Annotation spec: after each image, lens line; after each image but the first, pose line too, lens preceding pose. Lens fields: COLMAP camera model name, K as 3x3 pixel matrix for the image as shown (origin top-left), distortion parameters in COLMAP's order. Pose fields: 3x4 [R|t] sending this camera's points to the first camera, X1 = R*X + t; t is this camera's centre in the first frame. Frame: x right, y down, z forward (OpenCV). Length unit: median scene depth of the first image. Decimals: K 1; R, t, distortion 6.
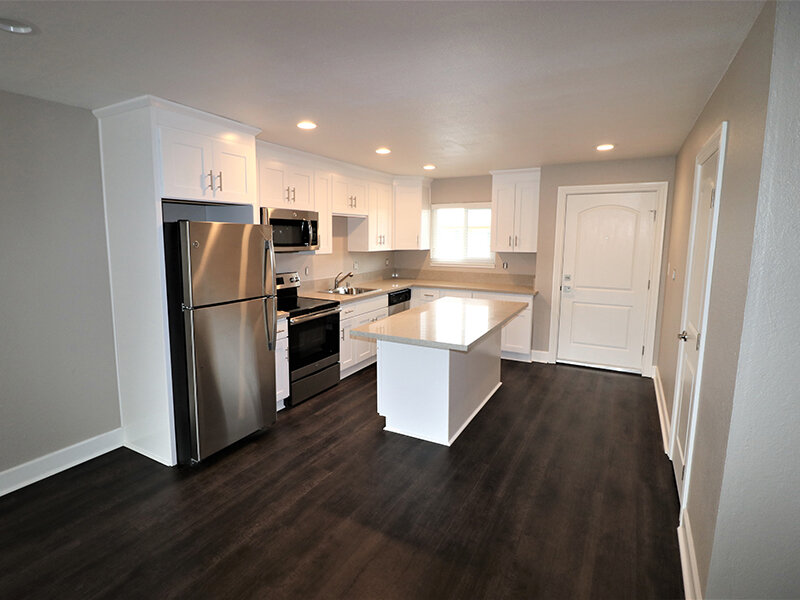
lens RADIAL K [[415.4, 0, 388.9], [0, 415.4, 295.1], [0, 0, 1]] dist [0.002025, -0.012200]
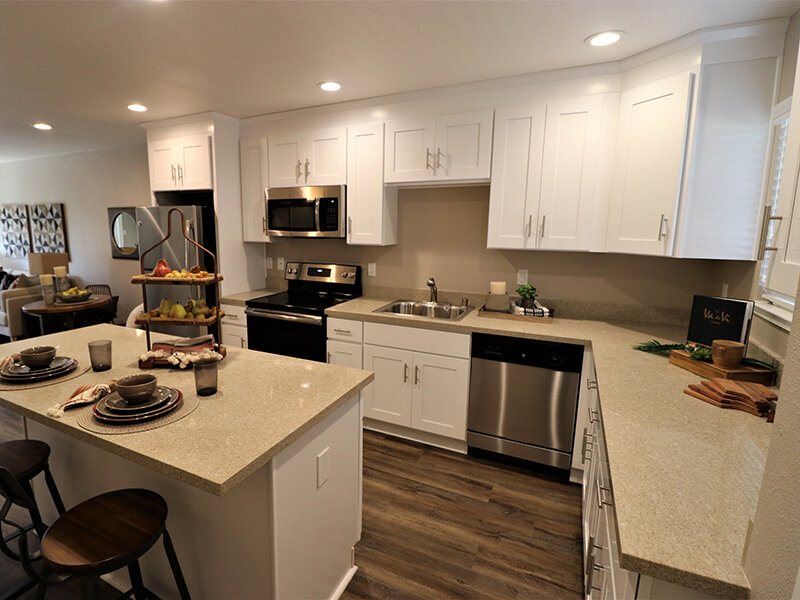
lens RADIAL K [[414.5, 0, 343.6], [0, 414.5, 294.6], [0, 0, 1]] dist [0.001952, -0.014088]
pose [[0.000774, 0.163111, -0.986607, 0.530796], [-0.140945, 0.976777, 0.161376, -0.121765], [0.990017, 0.138932, 0.023746, 0.942111]]
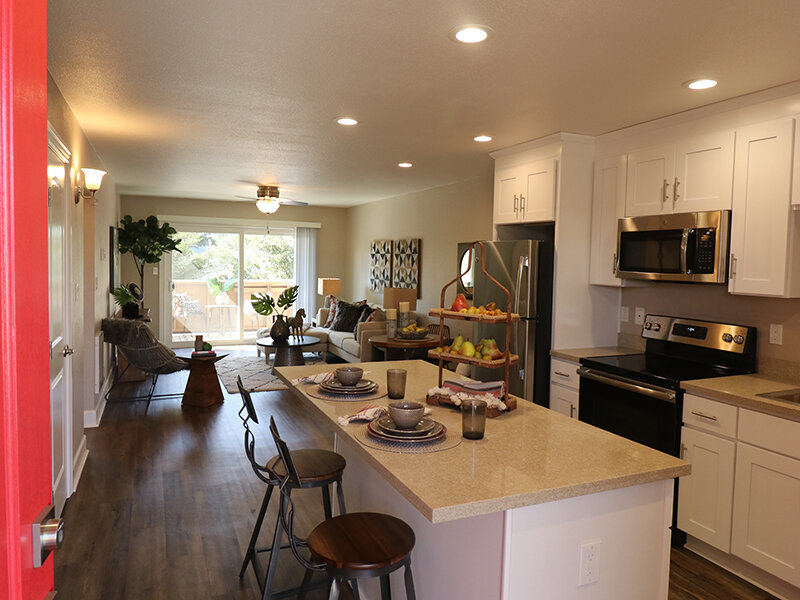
lens RADIAL K [[554.4, 0, 406.2], [0, 554.4, 287.0], [0, 0, 1]] dist [-0.001086, -0.003149]
pose [[-0.602664, 0.018915, -0.797771, 0.571265], [-0.137336, 0.982344, 0.127040, -0.130338], [0.786089, 0.186126, -0.589425, 1.036460]]
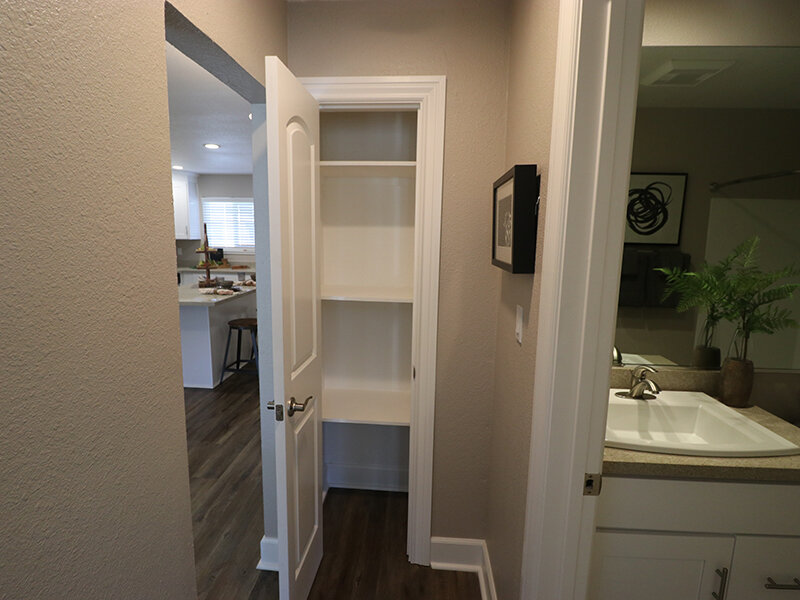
lens RADIAL K [[415.4, 0, 388.9], [0, 415.4, 295.1], [0, 0, 1]] dist [0.002025, -0.012200]
pose [[0.916103, -0.047574, 0.398109, 0.136290], [0.043877, 0.998868, 0.018398, 0.054800], [-0.398534, 0.000613, 0.917153, -0.275481]]
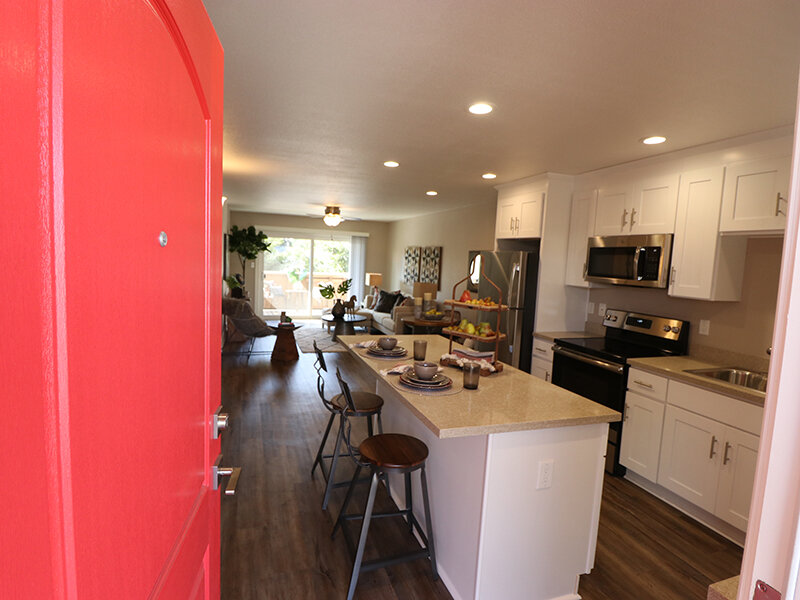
lens RADIAL K [[415.4, 0, 388.9], [0, 415.4, 295.1], [0, 0, 1]] dist [0.002025, -0.012200]
pose [[-0.679249, 0.026139, -0.733443, 0.607992], [-0.153666, 0.972149, 0.176957, -0.141621], [0.717641, 0.232903, -0.656314, 1.065270]]
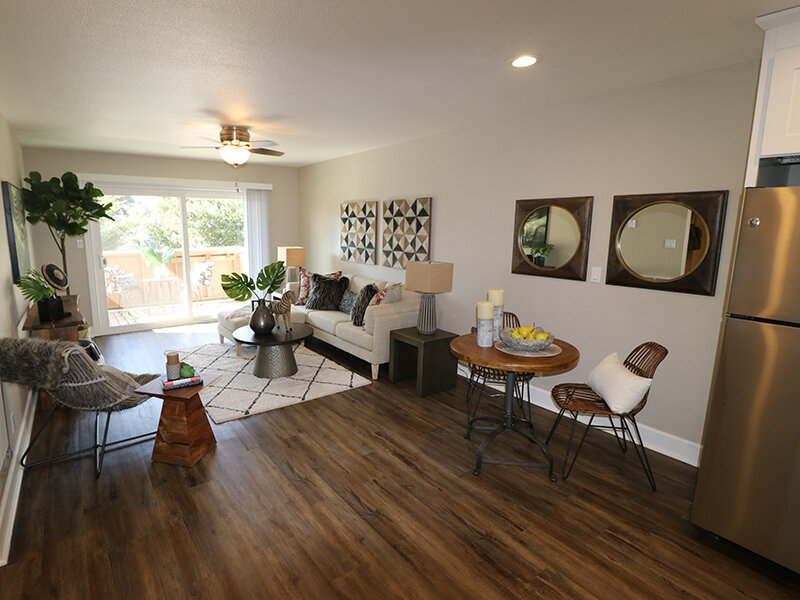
lens RADIAL K [[414.5, 0, 343.6], [0, 414.5, 294.6], [0, 0, 1]] dist [0.001952, -0.014088]
pose [[-0.479784, 0.140008, -0.866144, 0.243923], [-0.128196, 0.965405, 0.227065, -0.046551], [0.867971, 0.219978, -0.445237, 0.420125]]
